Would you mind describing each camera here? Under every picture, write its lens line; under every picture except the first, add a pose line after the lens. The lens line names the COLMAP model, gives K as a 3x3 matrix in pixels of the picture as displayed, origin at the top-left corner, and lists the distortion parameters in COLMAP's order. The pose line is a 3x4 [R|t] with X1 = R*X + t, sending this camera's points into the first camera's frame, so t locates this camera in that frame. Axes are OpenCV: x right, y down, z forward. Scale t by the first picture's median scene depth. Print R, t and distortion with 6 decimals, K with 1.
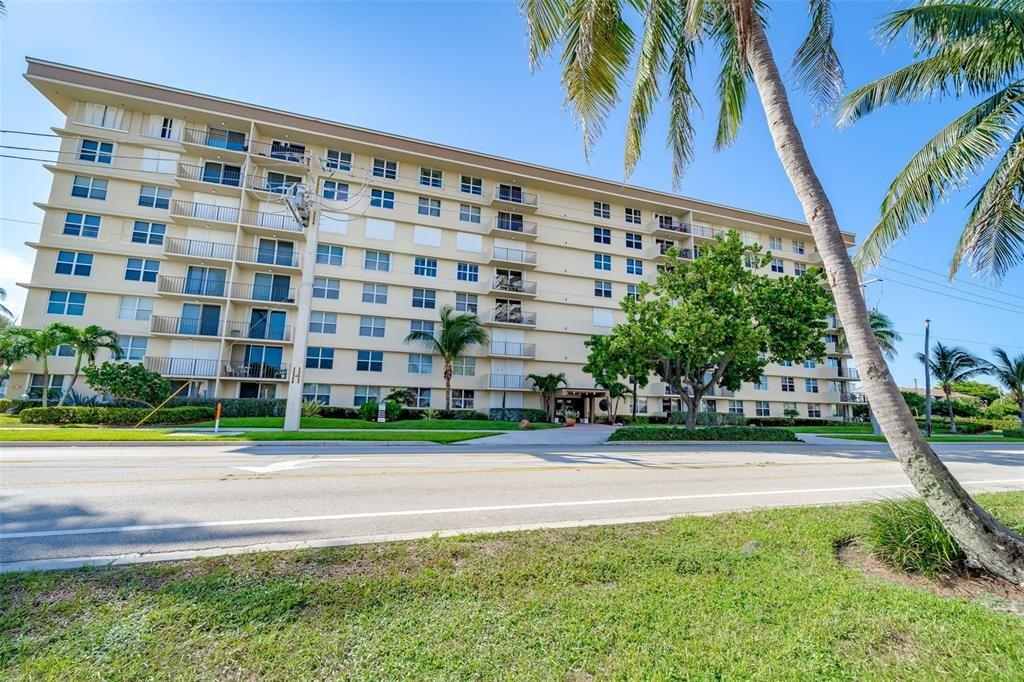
lens RADIAL K [[359.6, 0, 512.9], [0, 359.6, 353.6], [0, 0, 1]] dist [-0.000803, -0.000177]
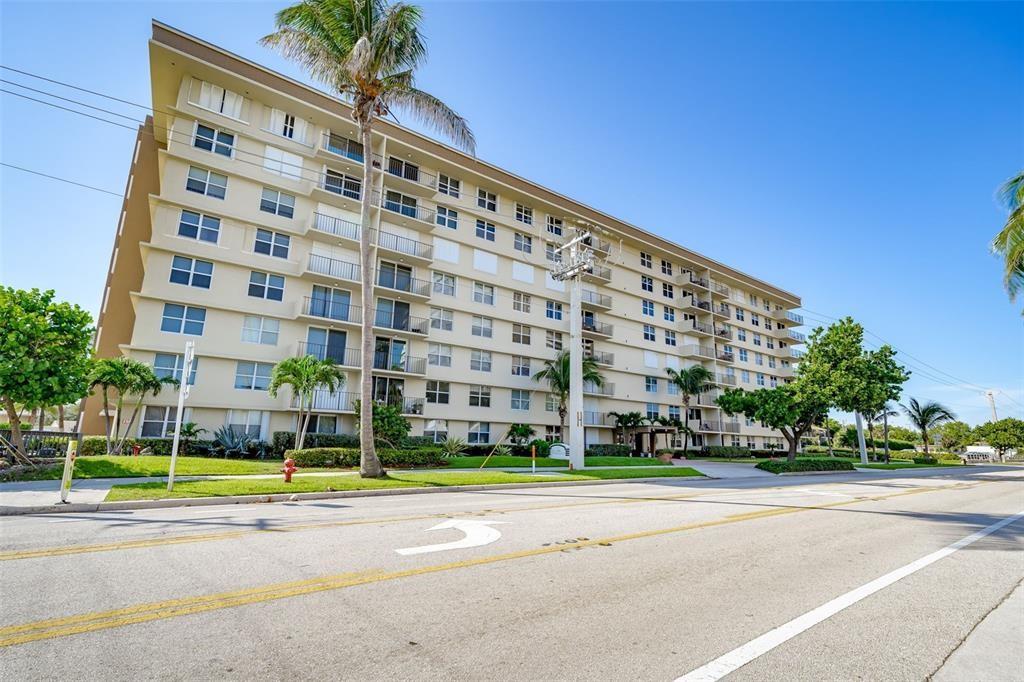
lens RADIAL K [[454.0, 0, 512.0], [0, 454.0, 341.0], [0, 0, 1]] dist [0.001334, 0.000074]
pose [[0.941552, 0.070314, 0.329447, -0.696532], [-0.050598, 0.996398, -0.068054, -0.046305], [-0.333046, 0.047408, 0.941718, -0.189499]]
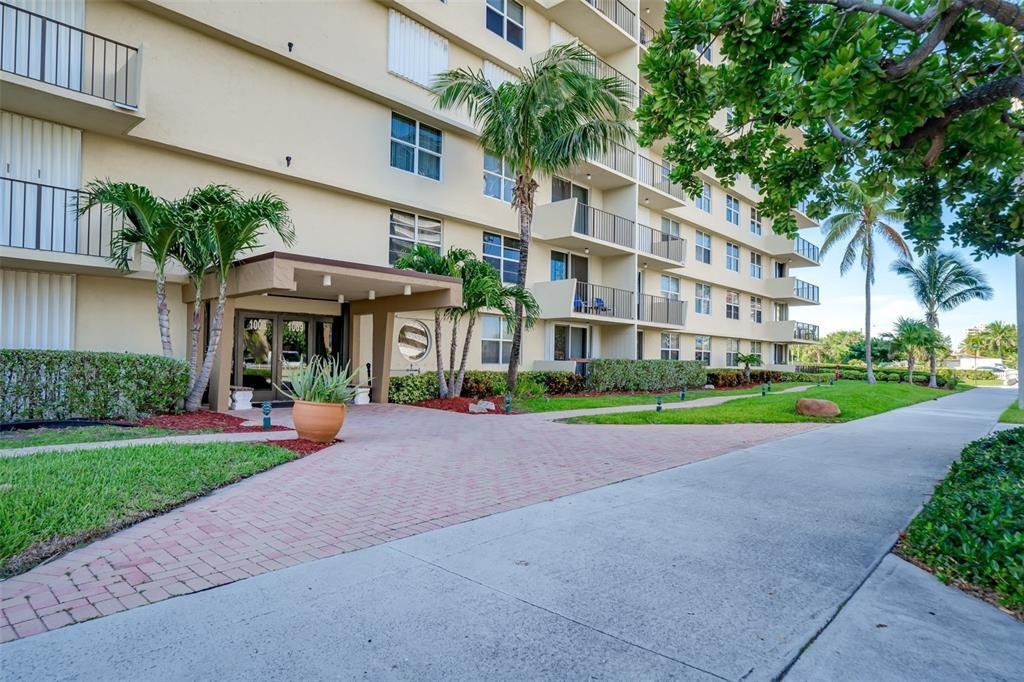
lens RADIAL K [[576.0, 0, 512.0], [0, 576.0, 341.0], [0, 0, 1]] dist [0.000656, 0.000017]
pose [[0.848653, 0.006877, 0.528906, 0.073066], [-0.075095, 0.991354, 0.107603, 0.093398], [-0.523593, -0.131035, 0.841831, 0.601415]]
